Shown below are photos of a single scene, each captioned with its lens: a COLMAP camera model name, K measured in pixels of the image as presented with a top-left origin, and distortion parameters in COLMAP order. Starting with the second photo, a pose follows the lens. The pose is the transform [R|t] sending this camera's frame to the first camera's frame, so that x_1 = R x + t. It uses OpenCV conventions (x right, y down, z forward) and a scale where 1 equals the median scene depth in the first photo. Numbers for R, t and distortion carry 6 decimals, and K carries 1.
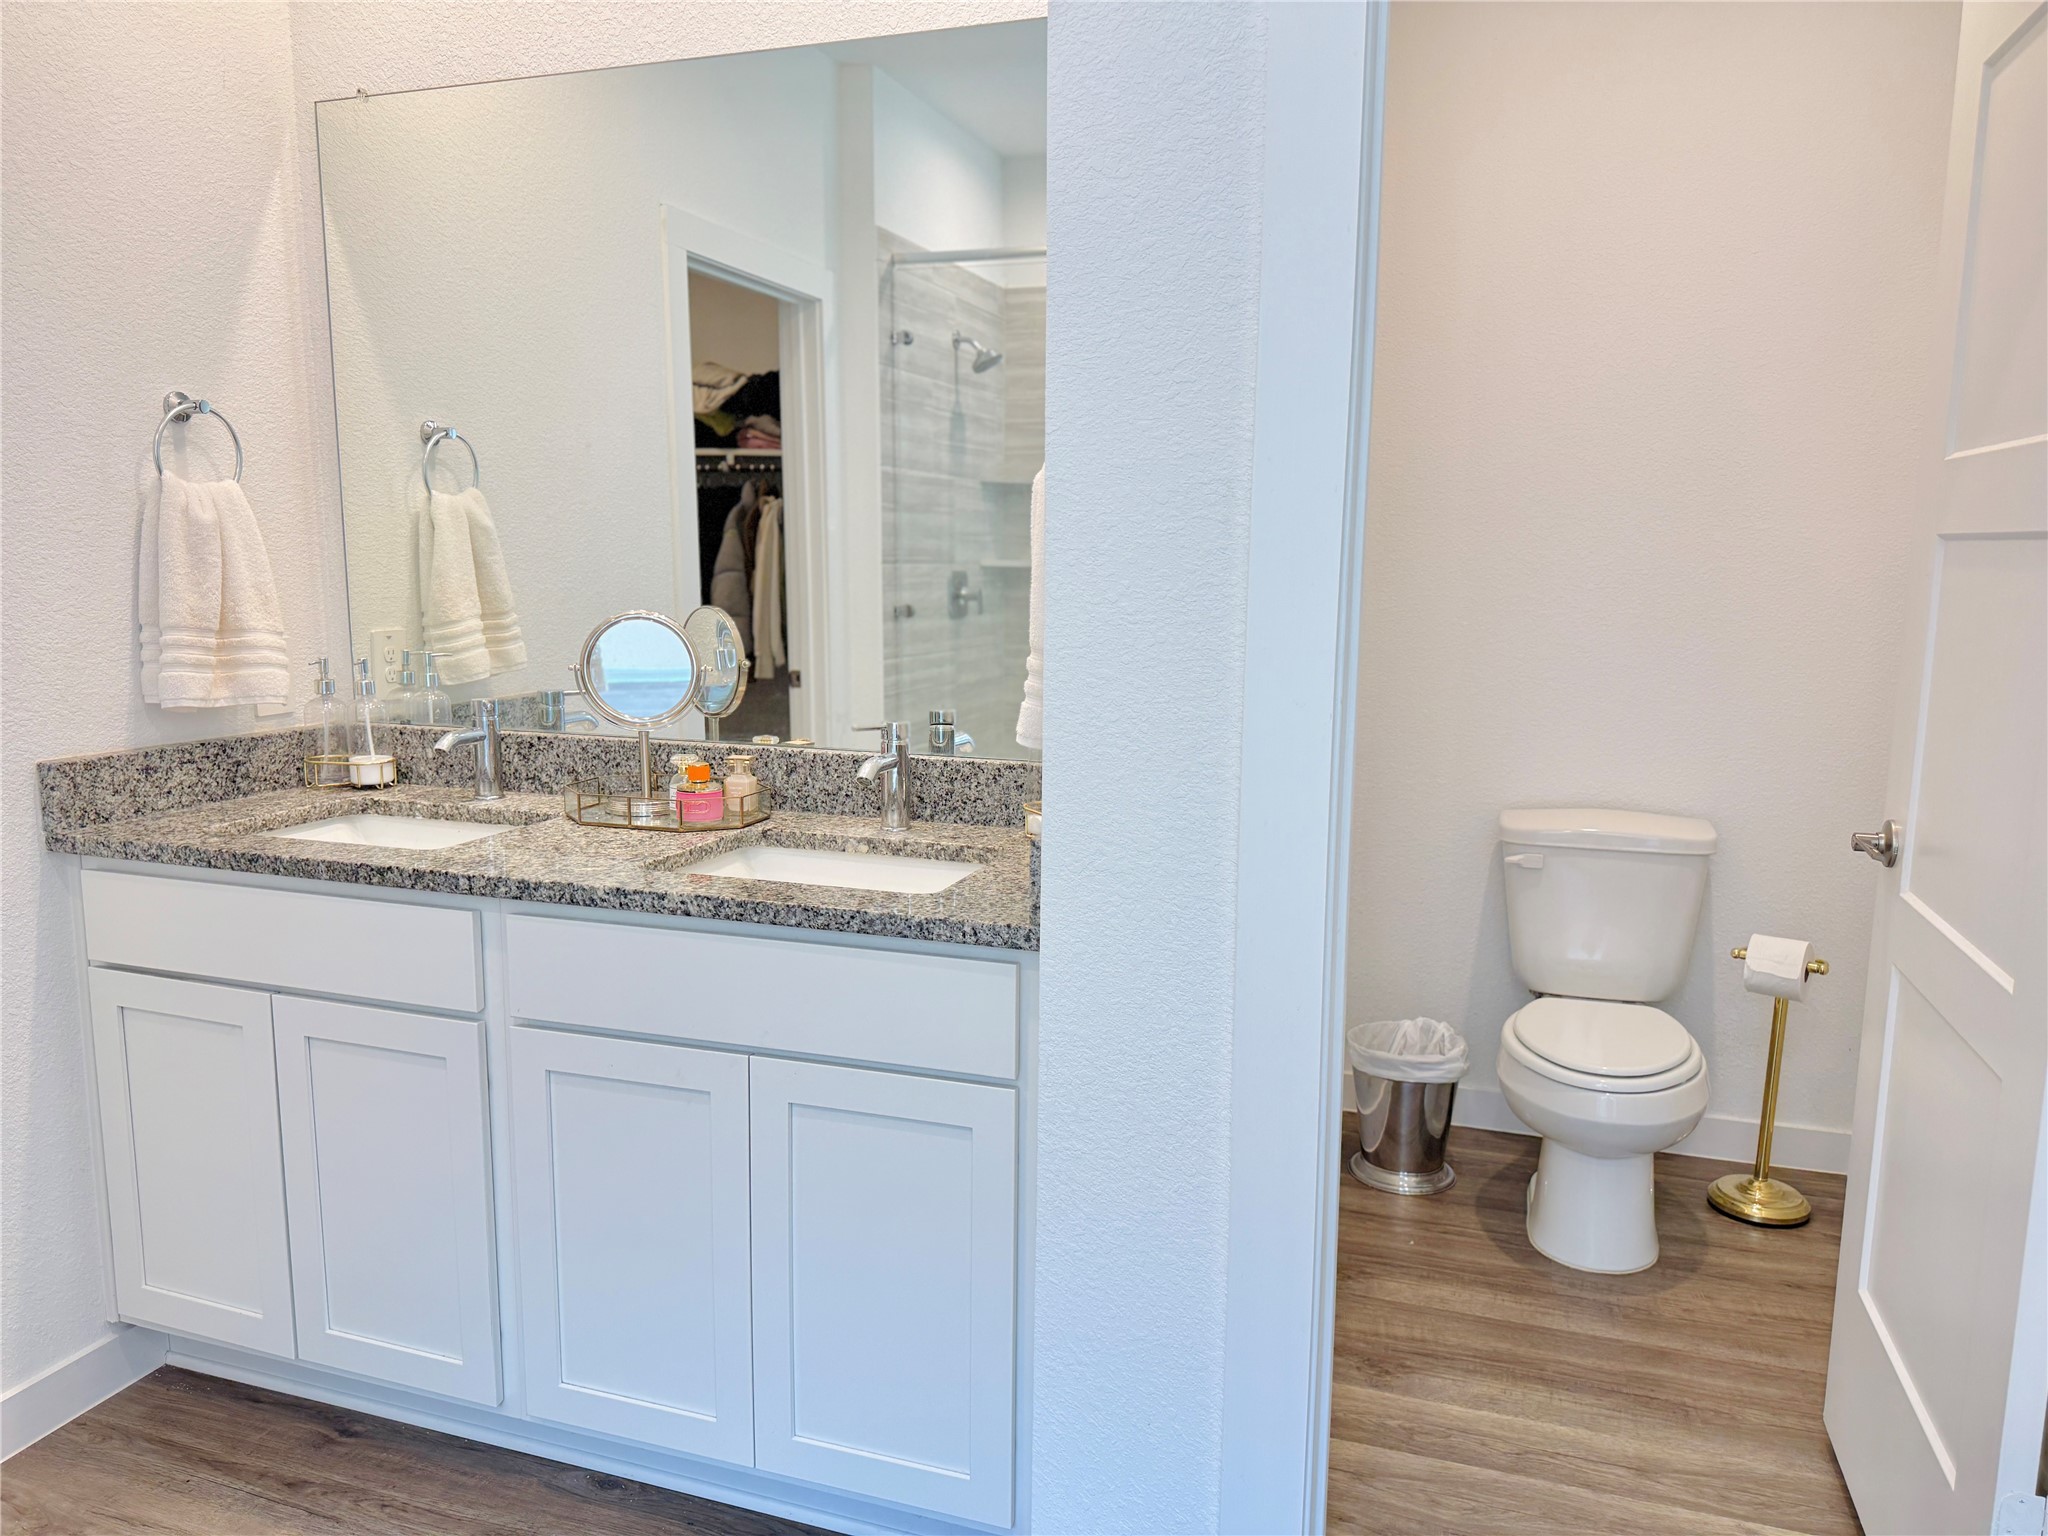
lens RADIAL K [[1438.1, 0, 1024.0], [0, 1438.1, 768.0], [0, 0, 1]] dist [0.107615, -0.126258]
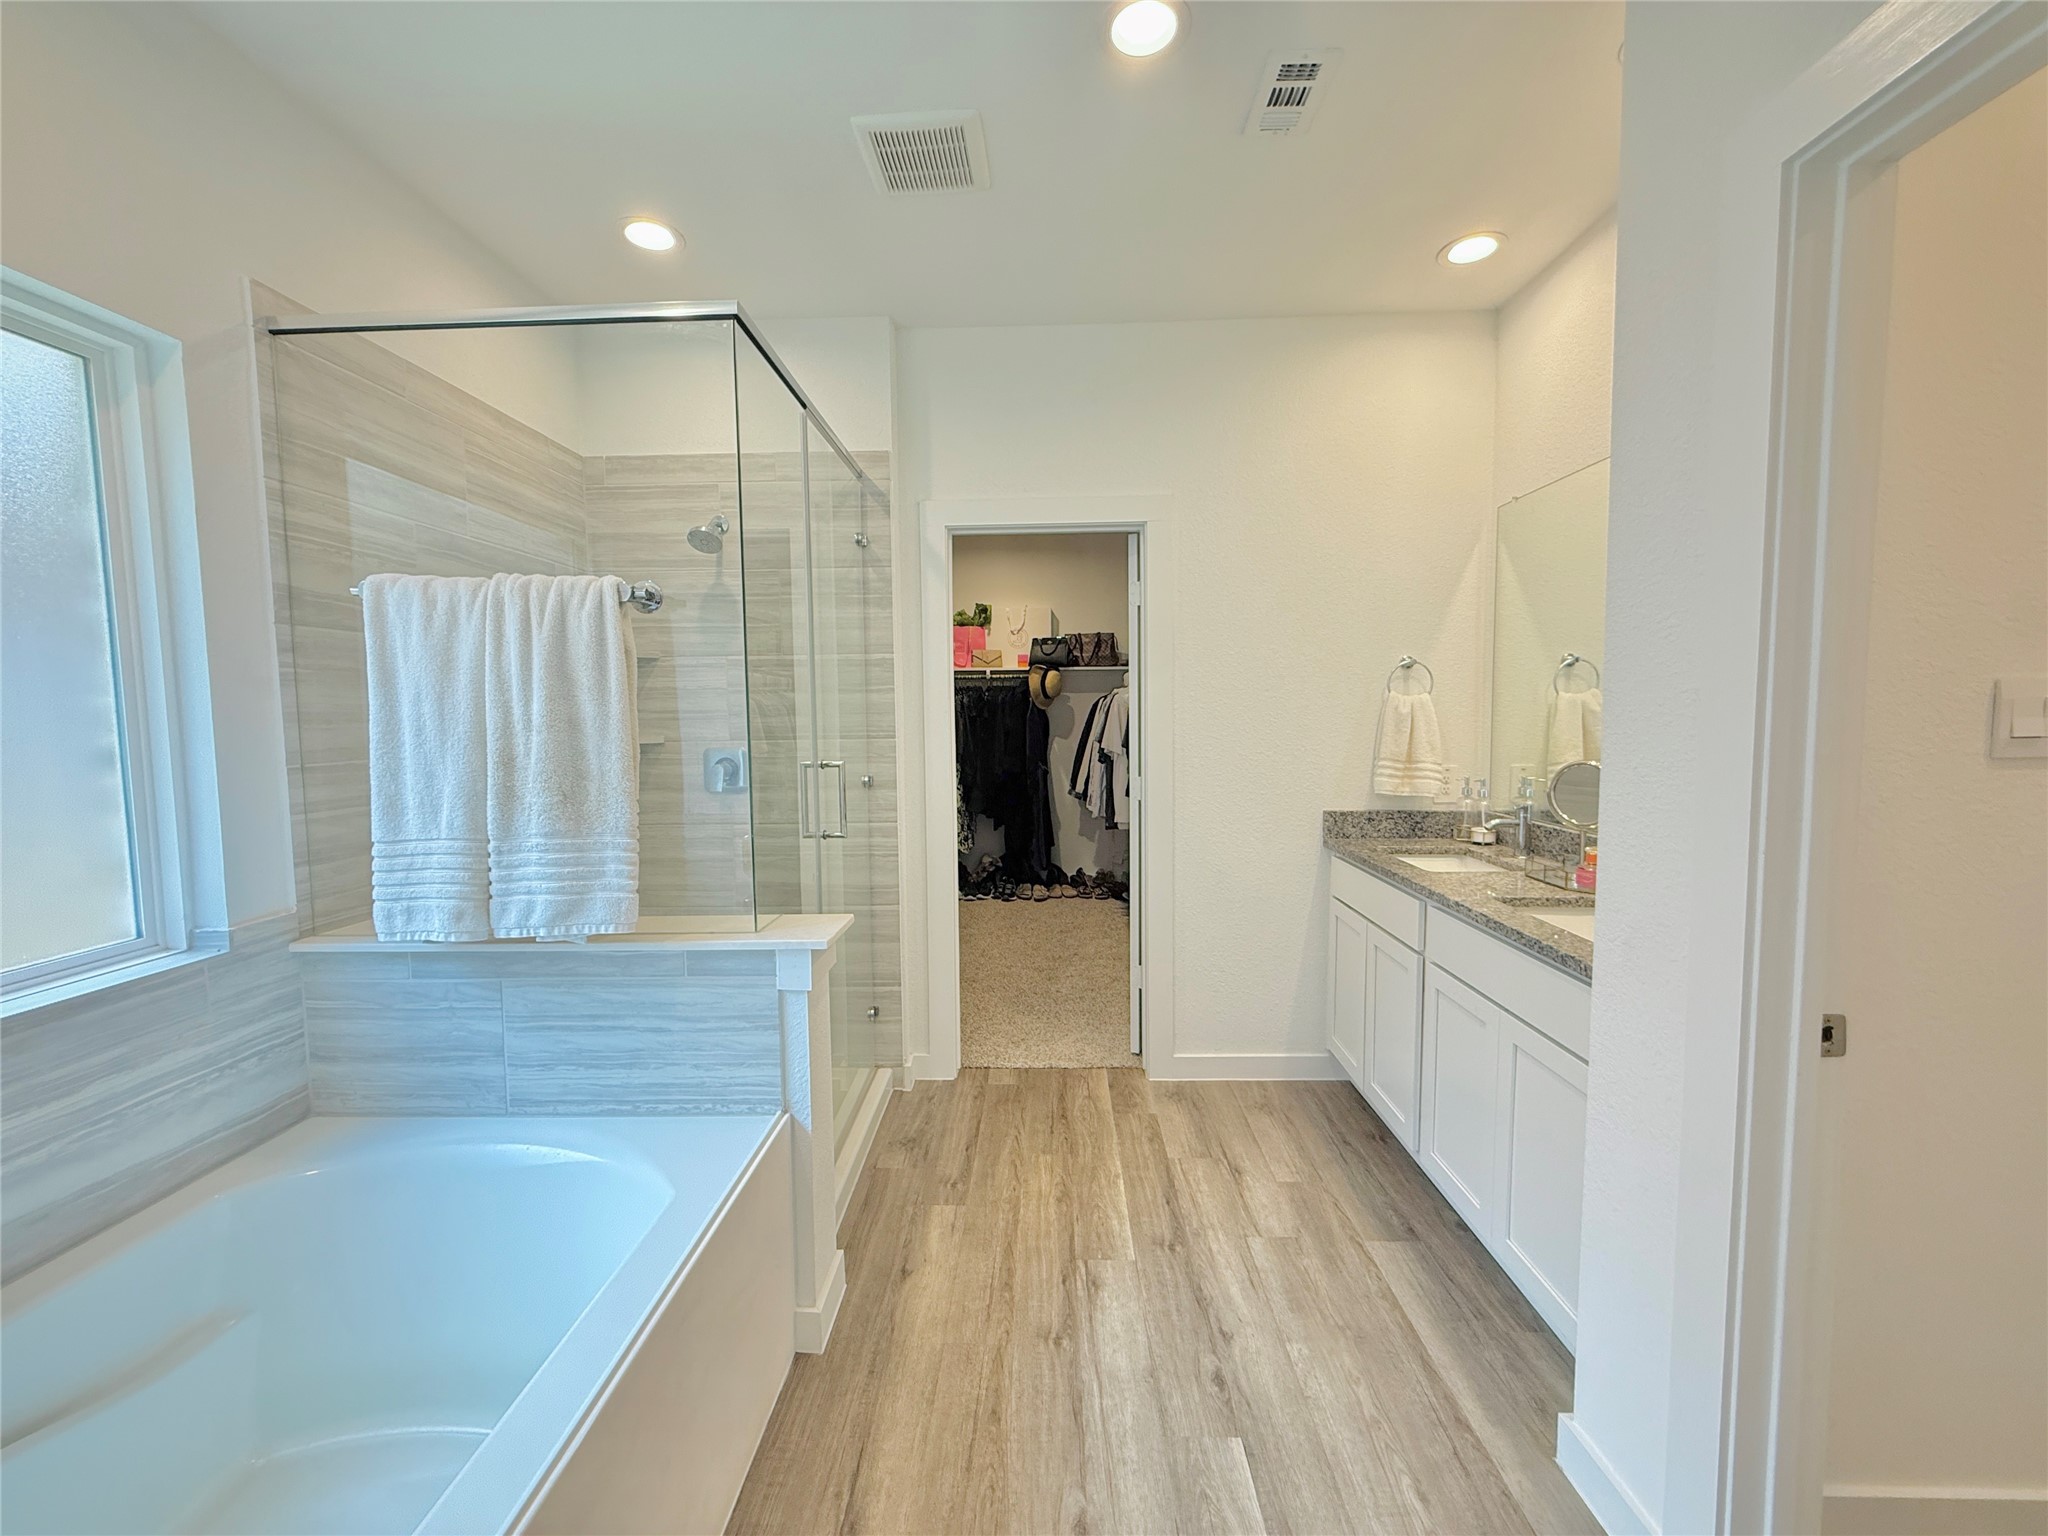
lens RADIAL K [[814.3, 0, 1023.4], [0, 814.3, 763.1], [0, 0, 1]] dist [0.000651, 0.000491]
pose [[0.295923, 0.049736, -0.953916, 0.446685], [-0.133394, 0.991010, 0.010288, -0.026170], [0.945852, 0.124203, 0.299897, 0.085568]]
